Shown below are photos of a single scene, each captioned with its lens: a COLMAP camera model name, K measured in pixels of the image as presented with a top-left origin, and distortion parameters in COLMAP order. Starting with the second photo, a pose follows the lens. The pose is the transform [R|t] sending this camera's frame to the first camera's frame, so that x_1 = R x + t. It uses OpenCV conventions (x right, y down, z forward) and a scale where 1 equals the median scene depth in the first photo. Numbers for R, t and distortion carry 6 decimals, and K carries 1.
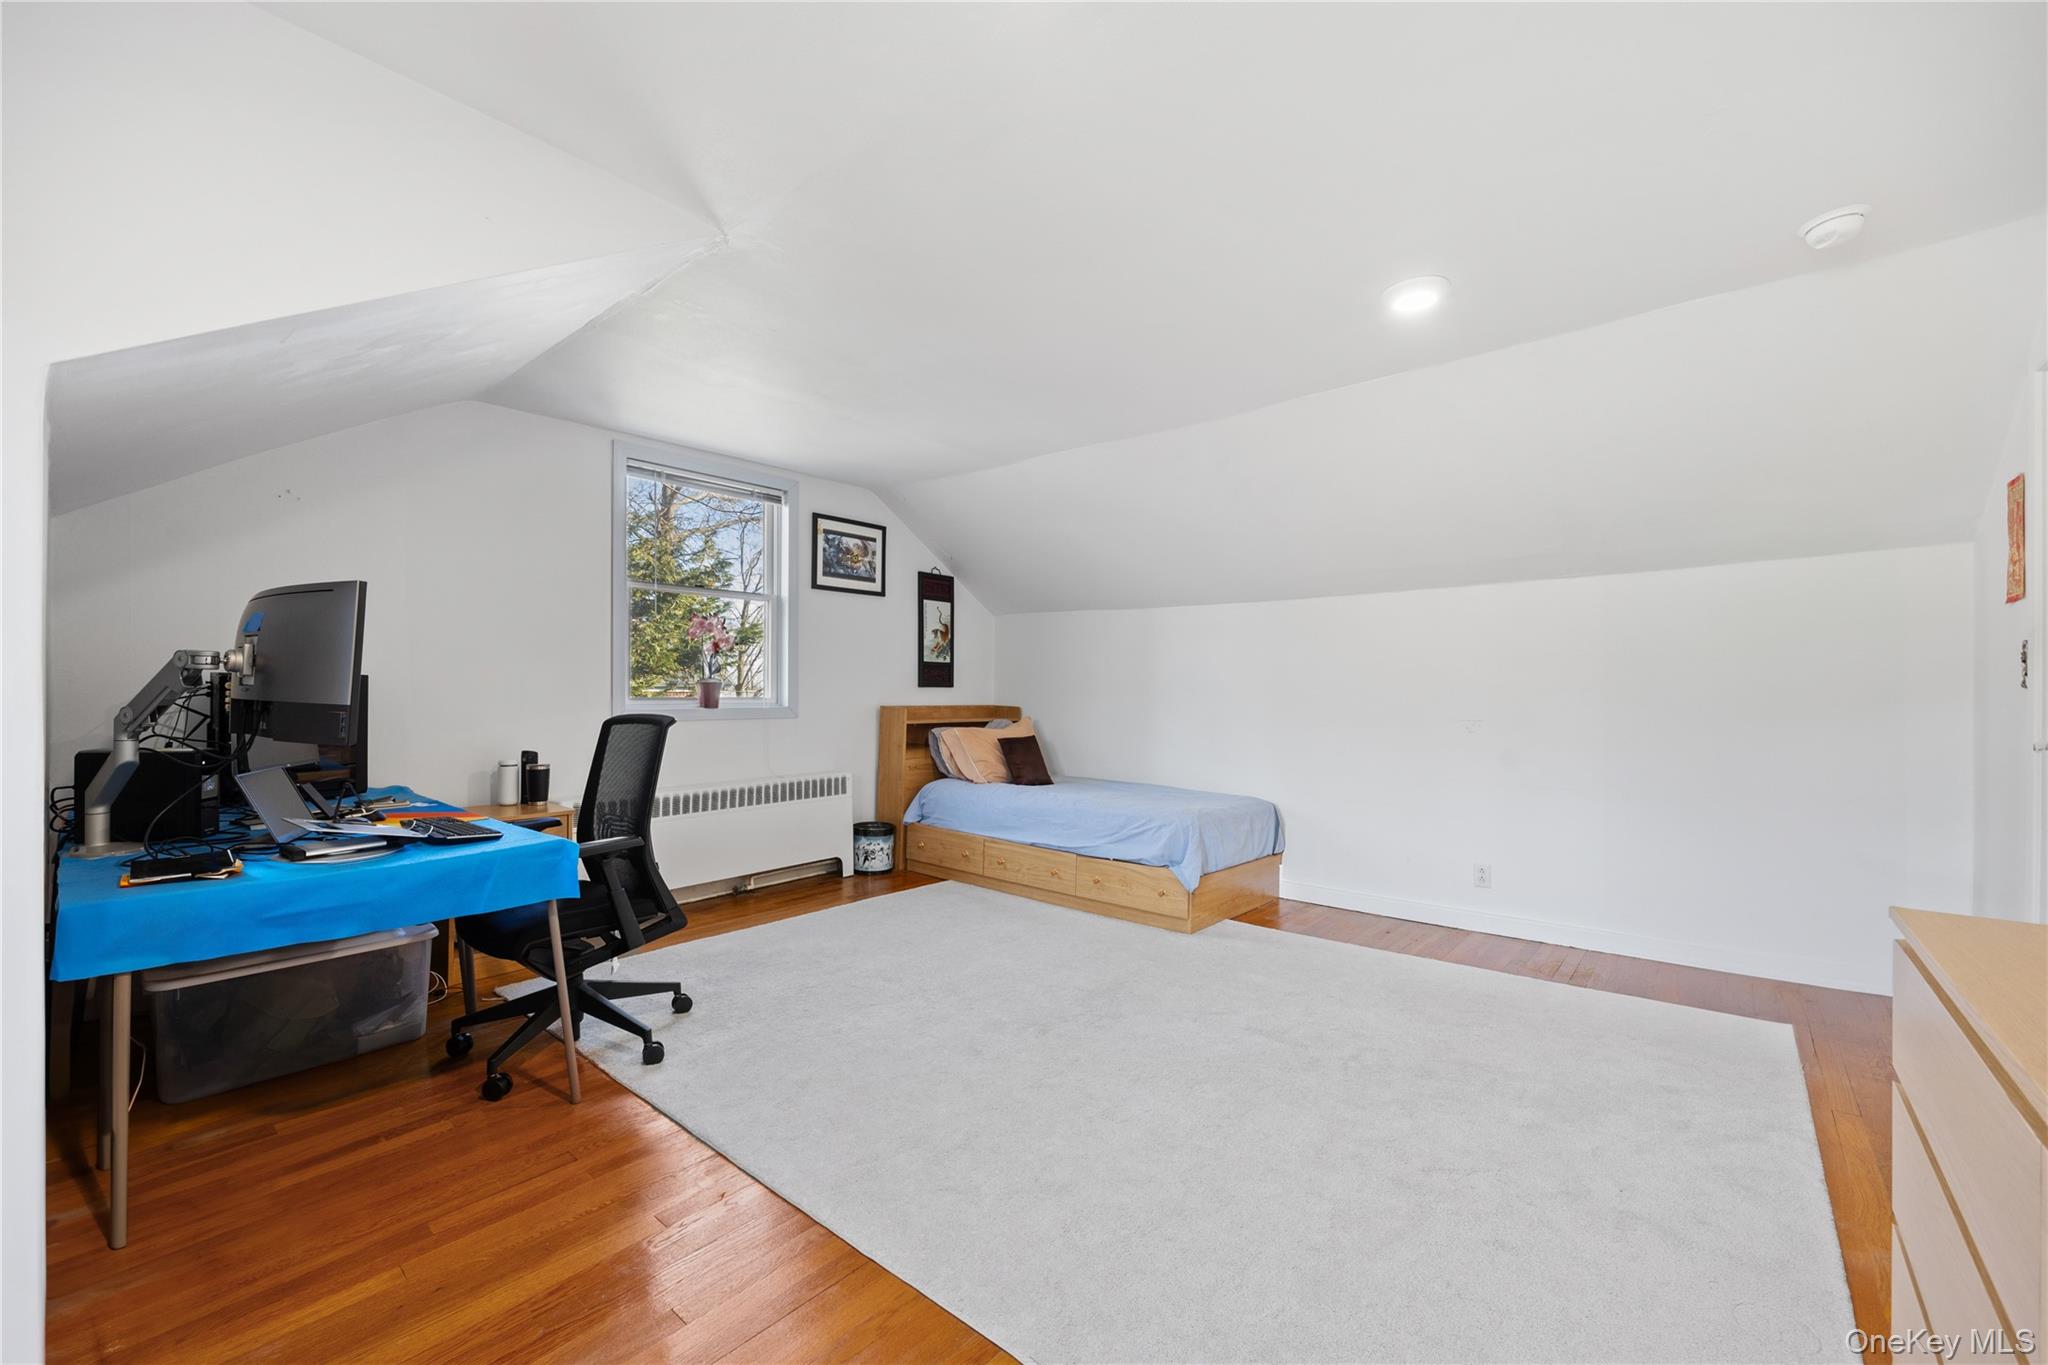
lens RADIAL K [[834.0, 0, 1020.3], [0, 834.0, 689.6], [0, 0, 1]] dist [-0.001305, -0.000016]
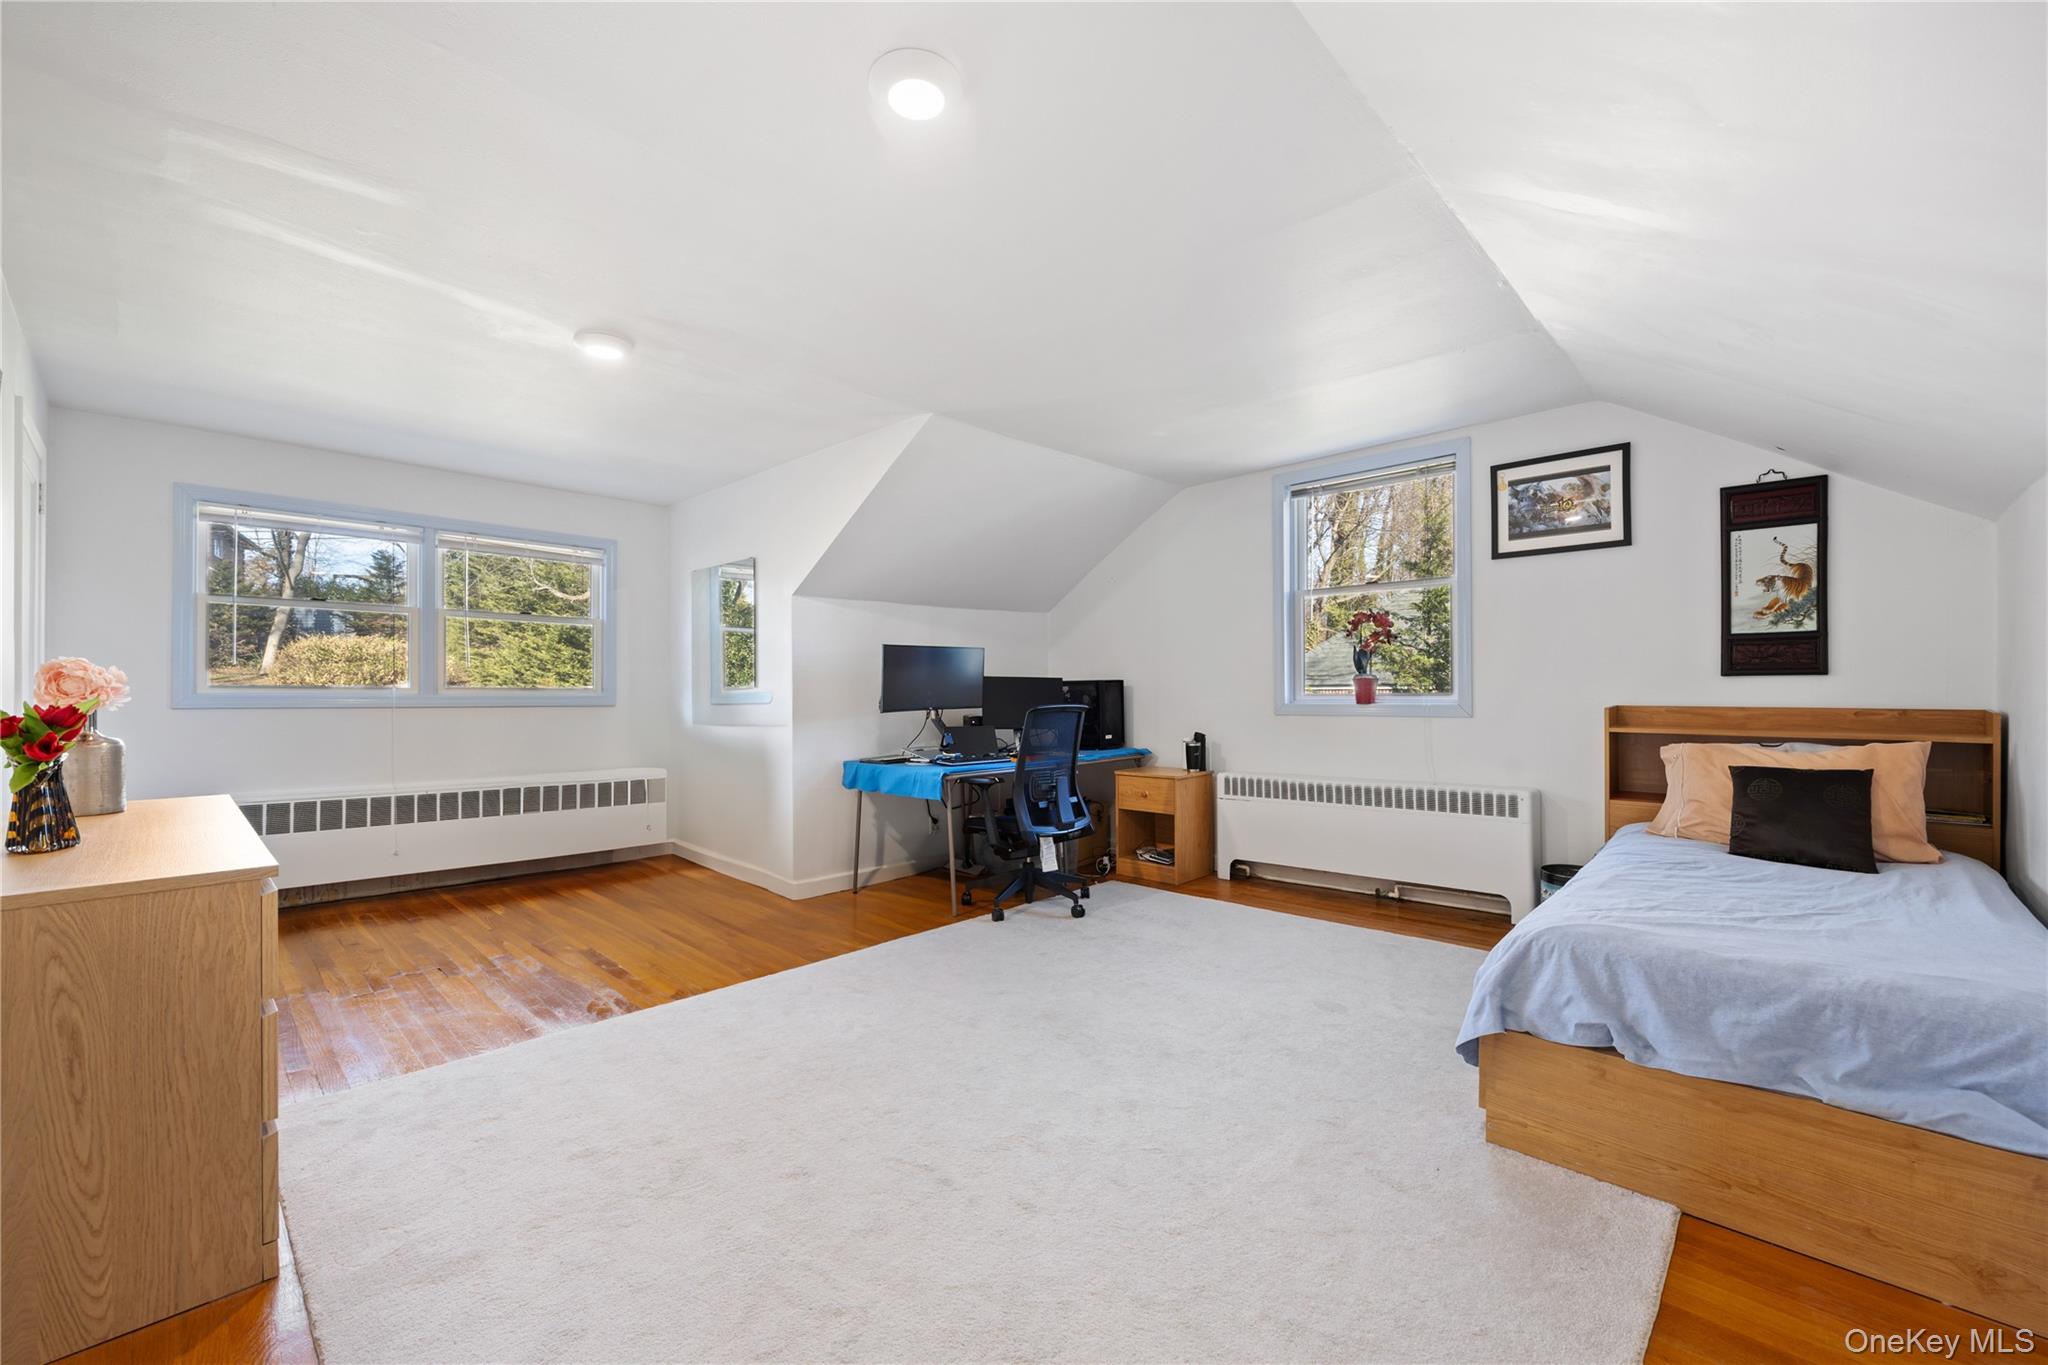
lens RADIAL K [[834.0, 0, 1022.0], [0, 834.0, 686.1], [0, 0, 1]] dist [-0.001305, -0.000016]
pose [[-0.057816, -0.009018, -0.998287, 0.557170], [0.009759, 0.999906, -0.009597, 0.005669], [0.998280, -0.010297, -0.057723, 0.553712]]
